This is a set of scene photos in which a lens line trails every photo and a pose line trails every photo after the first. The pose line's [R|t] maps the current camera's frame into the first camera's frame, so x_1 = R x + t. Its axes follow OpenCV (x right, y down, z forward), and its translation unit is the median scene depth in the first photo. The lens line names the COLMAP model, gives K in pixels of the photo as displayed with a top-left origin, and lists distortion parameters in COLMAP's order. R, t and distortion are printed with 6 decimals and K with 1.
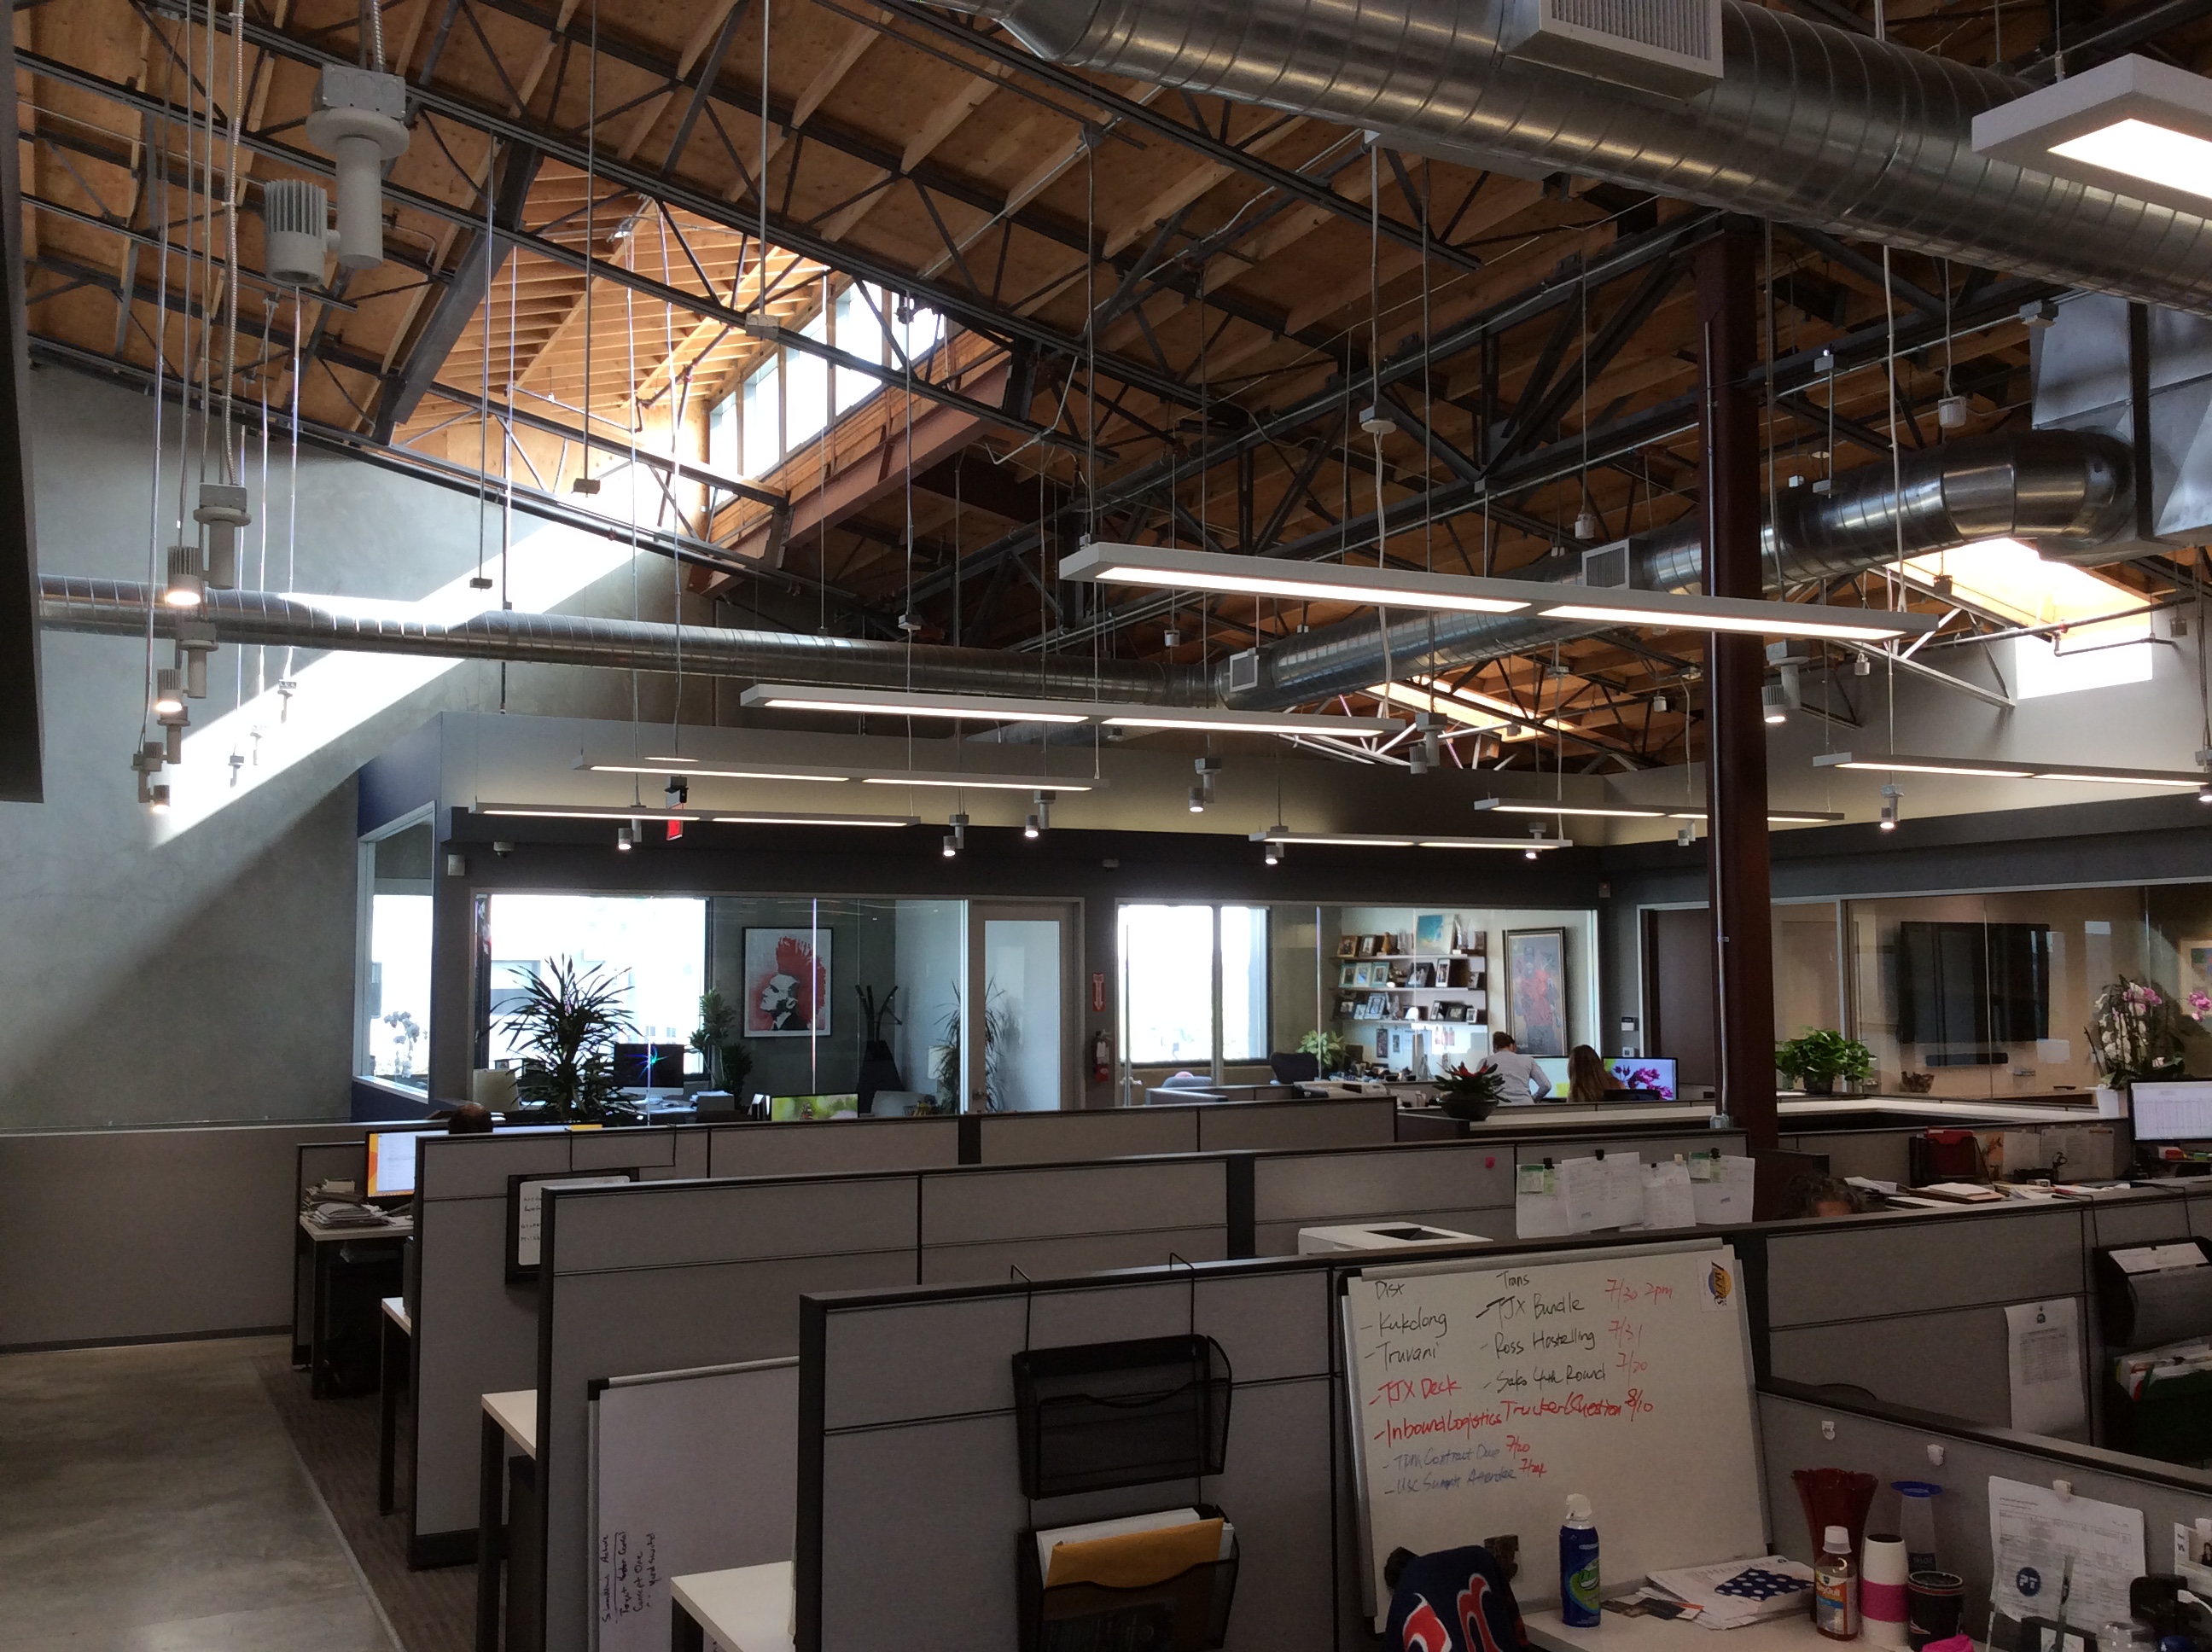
lens RADIAL K [[2016.5, 0, 1112.3], [0, 2016.5, 865.7], [0, 0, 1]] dist [0.106281, -0.167717]
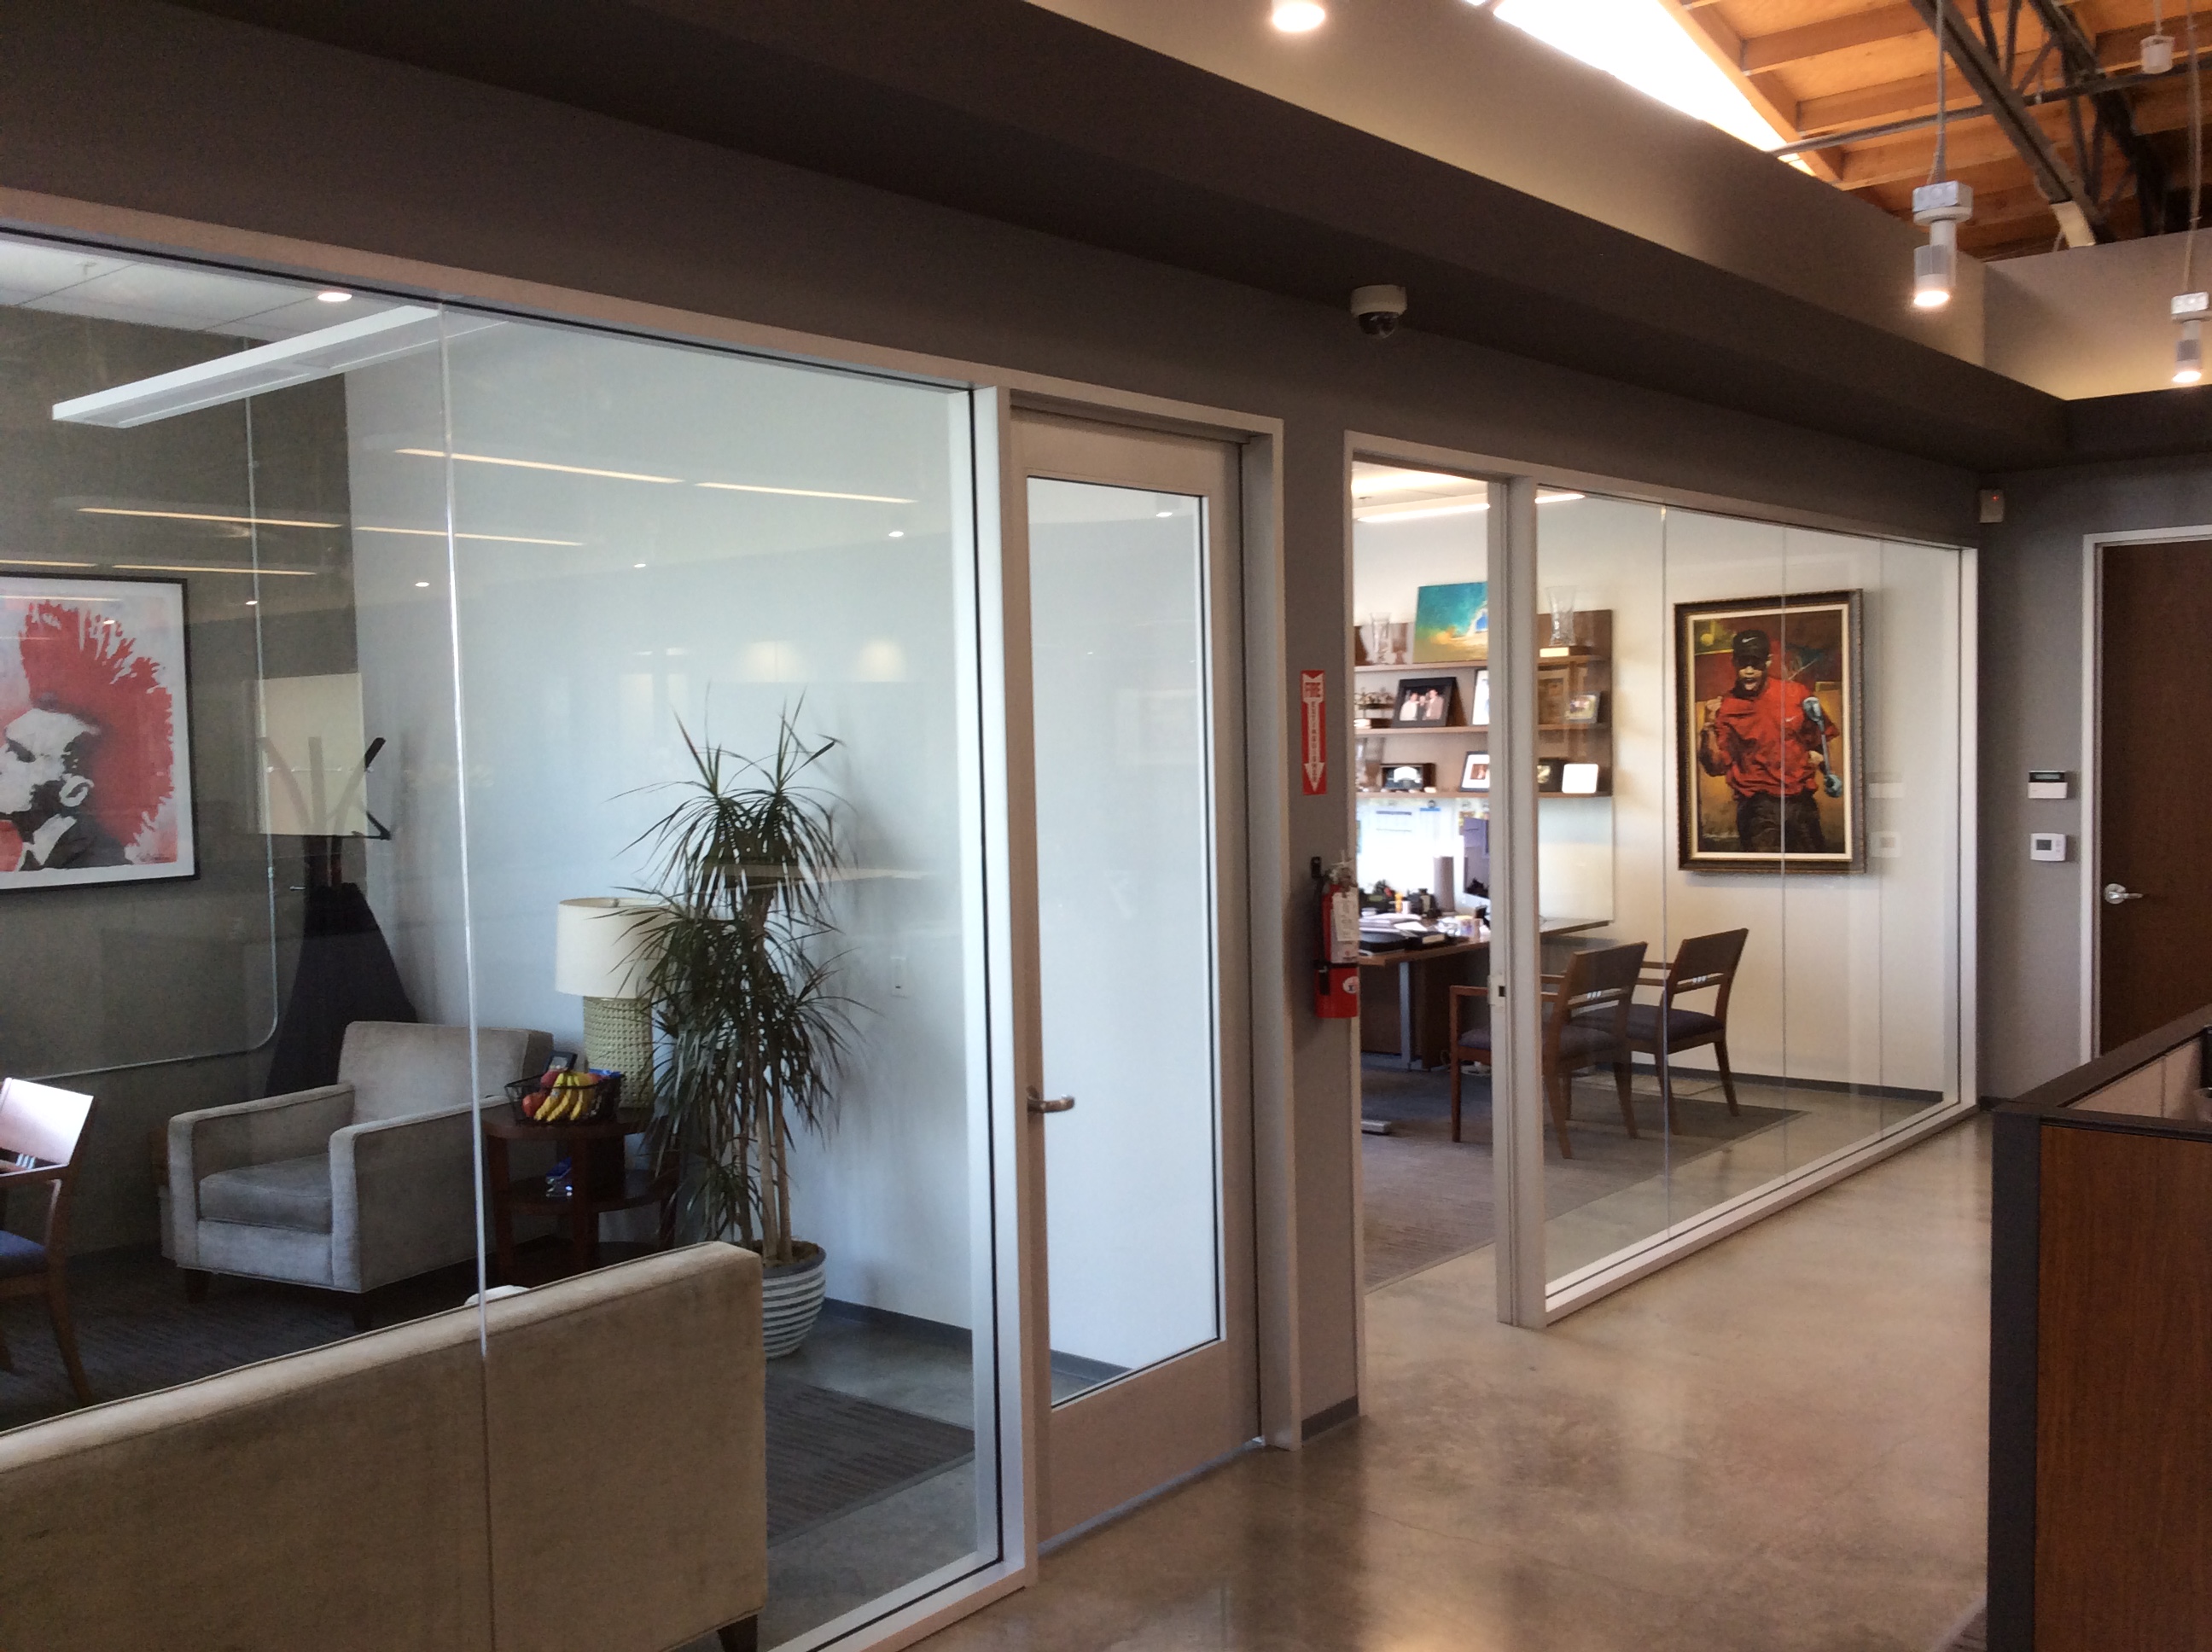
lens RADIAL K [[2016.5, 0, 1112.3], [0, 2016.5, 865.7], [0, 0, 1]] dist [0.106281, -0.167717]
pose [[0.922003, -0.041550, 0.384946, -0.138205], [-0.003020, 0.993423, 0.114463, 0.041977], [-0.387170, -0.106697, 0.915814, 0.639469]]
